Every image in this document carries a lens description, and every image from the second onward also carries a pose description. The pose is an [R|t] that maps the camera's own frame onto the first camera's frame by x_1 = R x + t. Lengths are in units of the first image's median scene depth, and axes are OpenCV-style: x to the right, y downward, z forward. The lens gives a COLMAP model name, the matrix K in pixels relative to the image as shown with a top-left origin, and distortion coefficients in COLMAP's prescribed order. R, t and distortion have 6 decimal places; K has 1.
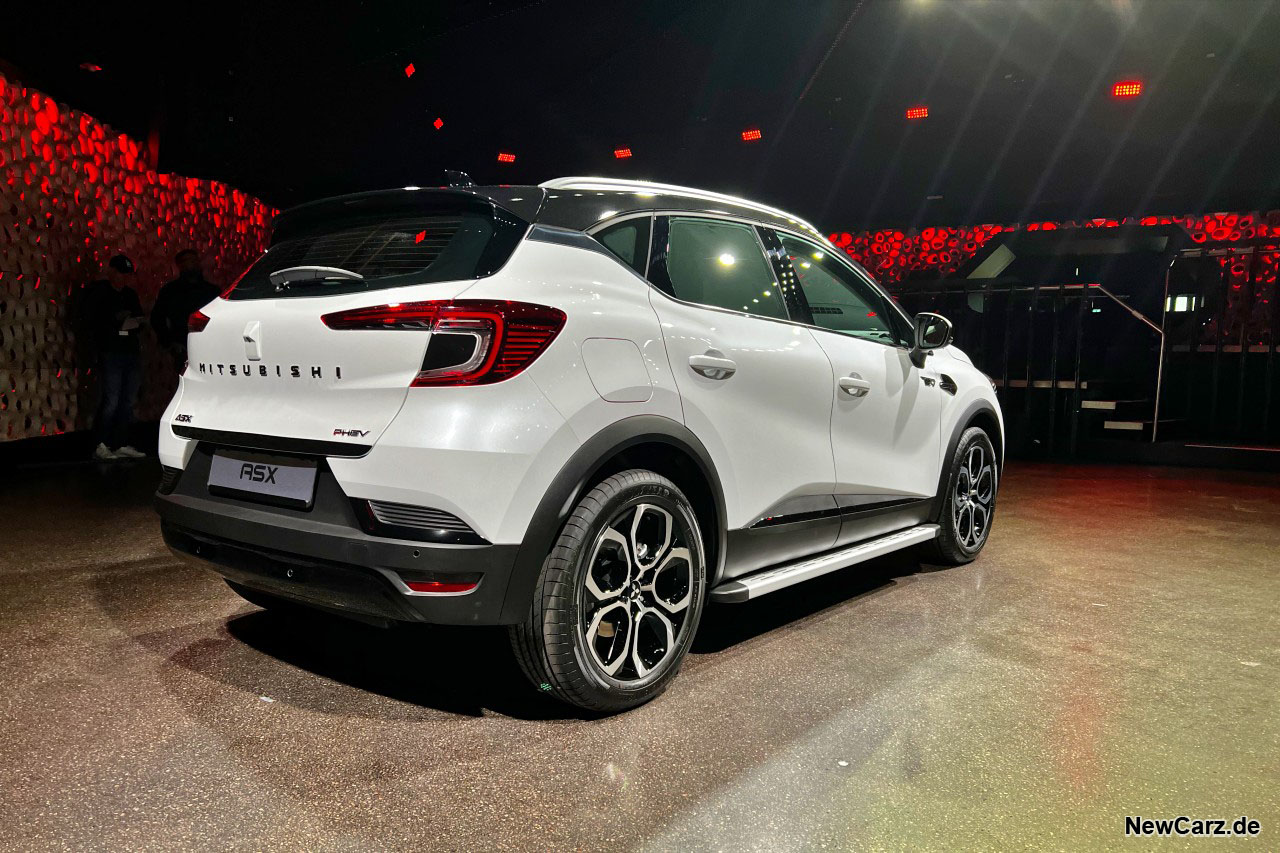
lens RADIAL K [[937.5, 0, 639.5], [0, 937.5, 422.4], [0, 0, 1]] dist [0.056676, -0.006257]
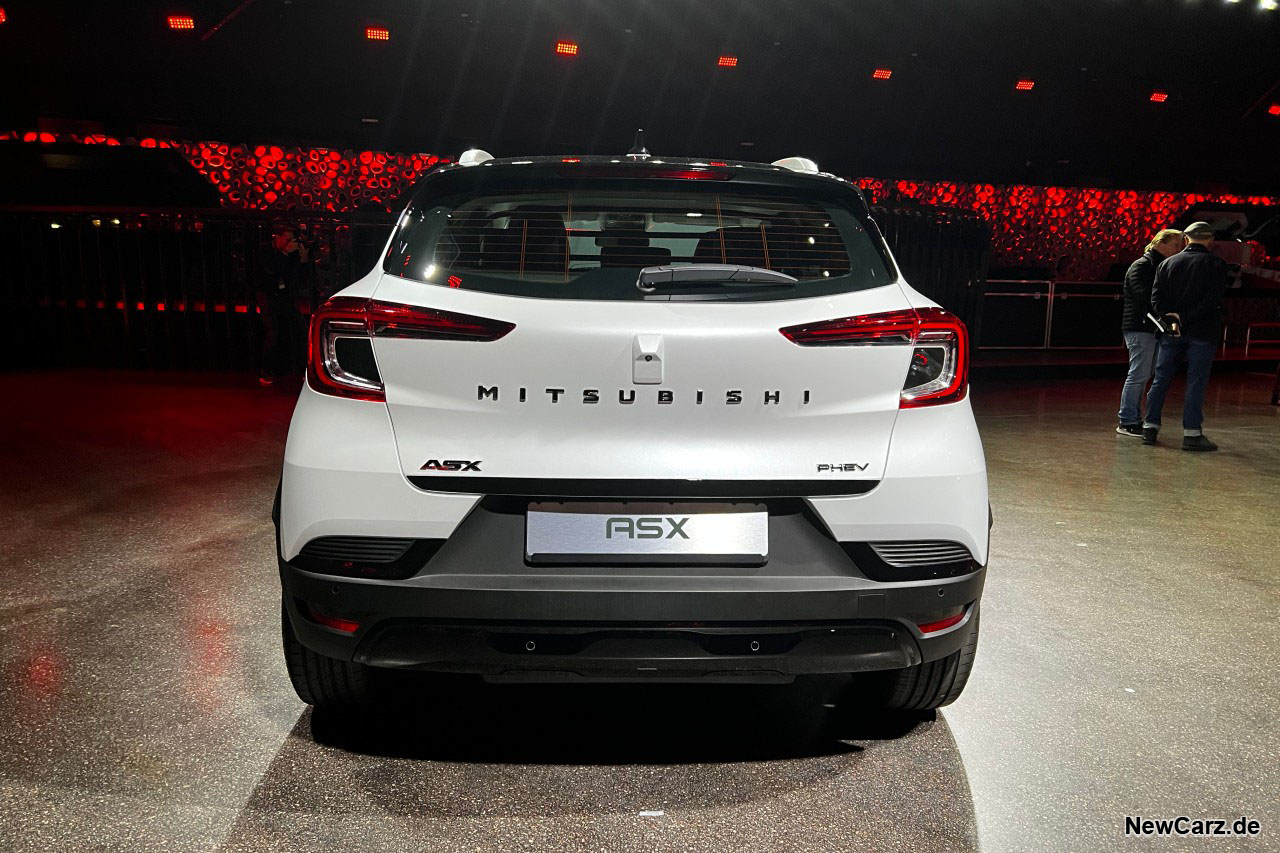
lens RADIAL K [[937.5, 0, 638.0], [0, 937.5, 371.3], [0, 0, 1]] dist [0.056676, -0.006257]
pose [[0.766230, -0.060366, 0.639725, -0.909201], [0.036681, 0.998063, 0.050245, -0.115503], [-0.641519, -0.015033, 0.766960, 0.426678]]
